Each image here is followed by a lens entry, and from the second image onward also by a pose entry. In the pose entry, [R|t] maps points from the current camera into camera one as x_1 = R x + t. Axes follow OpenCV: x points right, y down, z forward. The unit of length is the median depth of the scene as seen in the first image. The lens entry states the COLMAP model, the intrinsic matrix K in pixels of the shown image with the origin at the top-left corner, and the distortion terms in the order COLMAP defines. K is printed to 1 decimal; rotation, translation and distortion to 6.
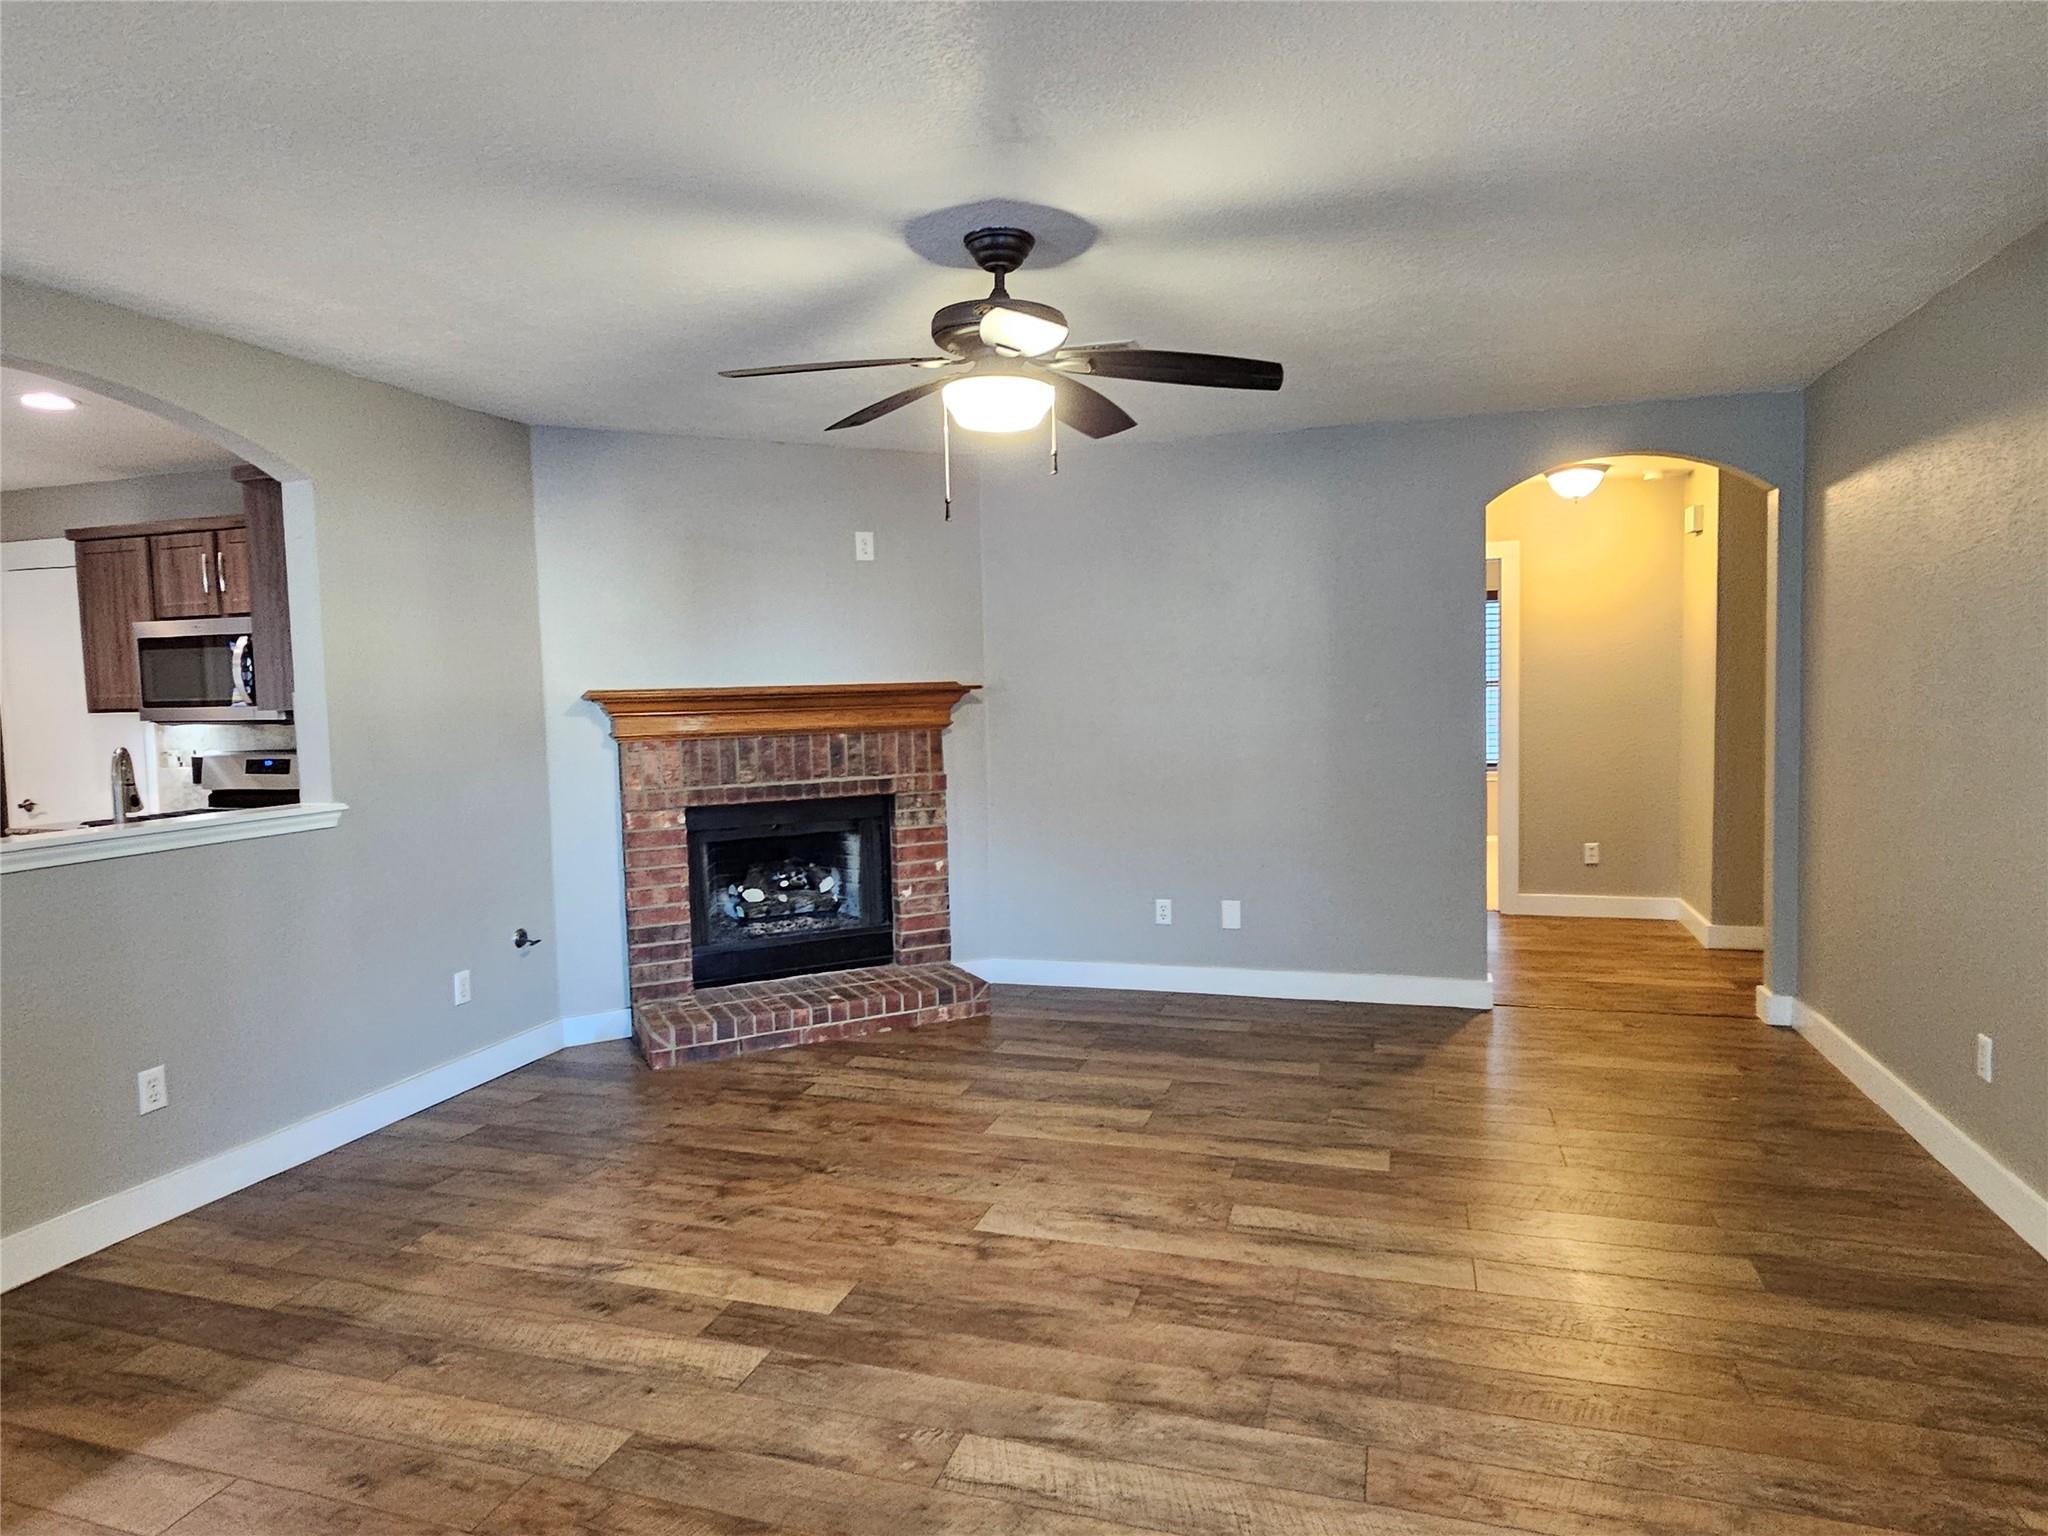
lens RADIAL K [[1218.9, 0, 1035.0], [0, 1218.9, 765.0], [0, 0, 1]] dist [-0.006107, 0.002359]
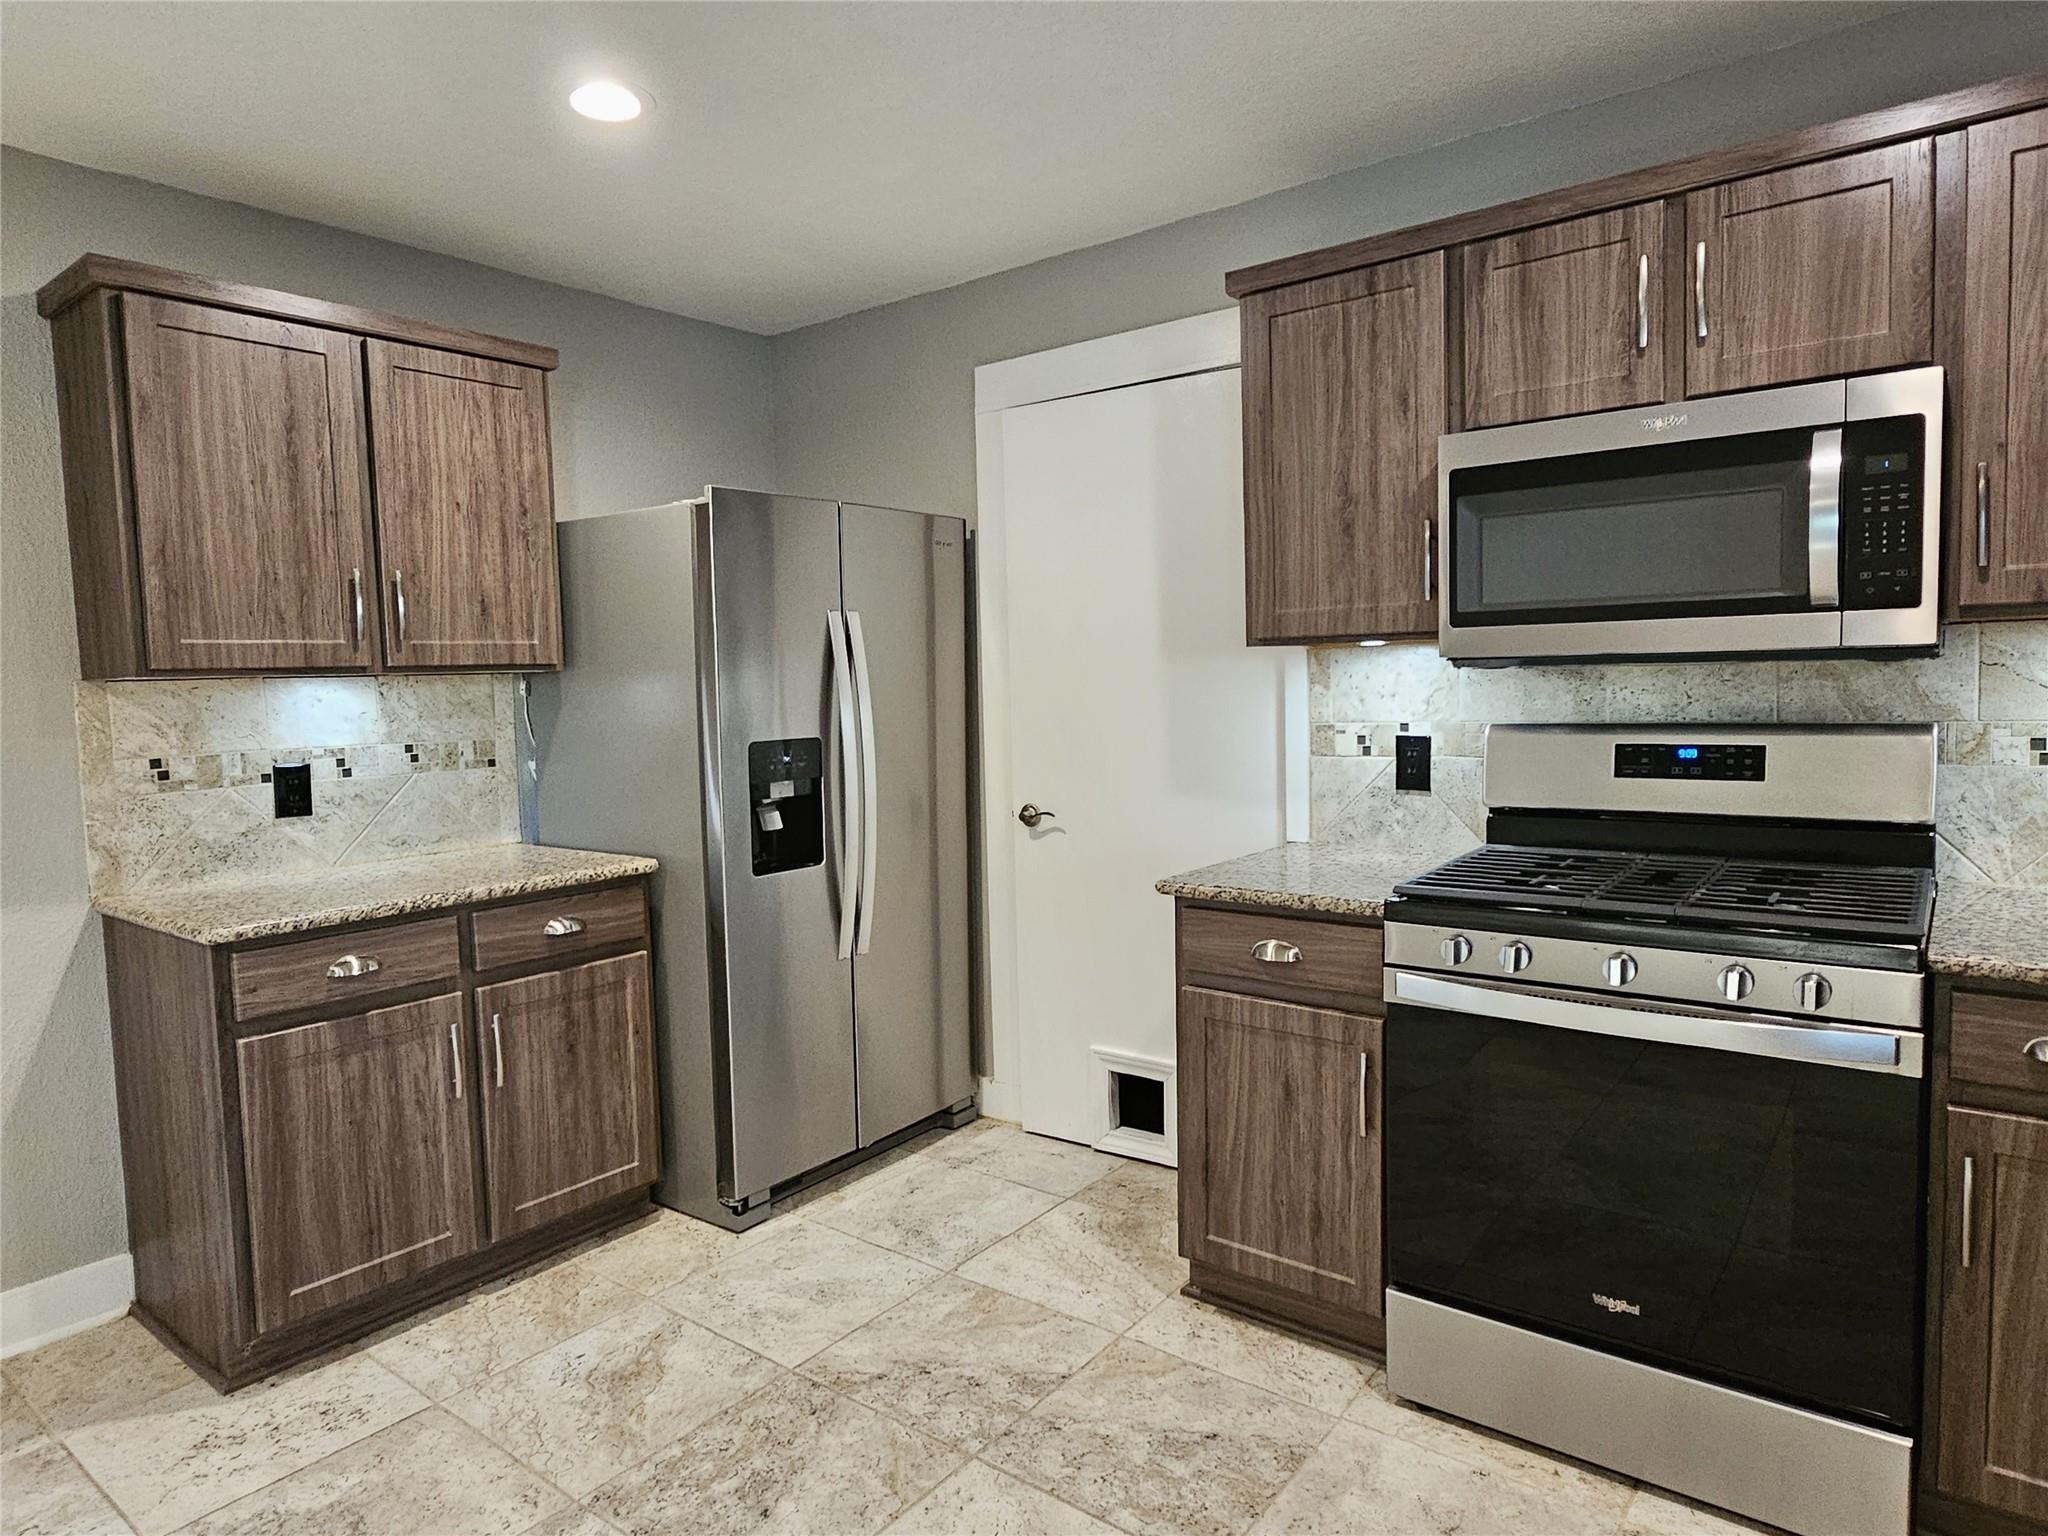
lens RADIAL K [[1218.9, 0, 1023.1], [0, 1218.9, 762.8], [0, 0, 1]] dist [-0.006107, 0.002359]
pose [[0.937130, 0.021269, -0.348332, -0.771024], [-0.015101, 0.999678, 0.020413, -0.004411], [0.348654, -0.013870, 0.937149, 0.556116]]
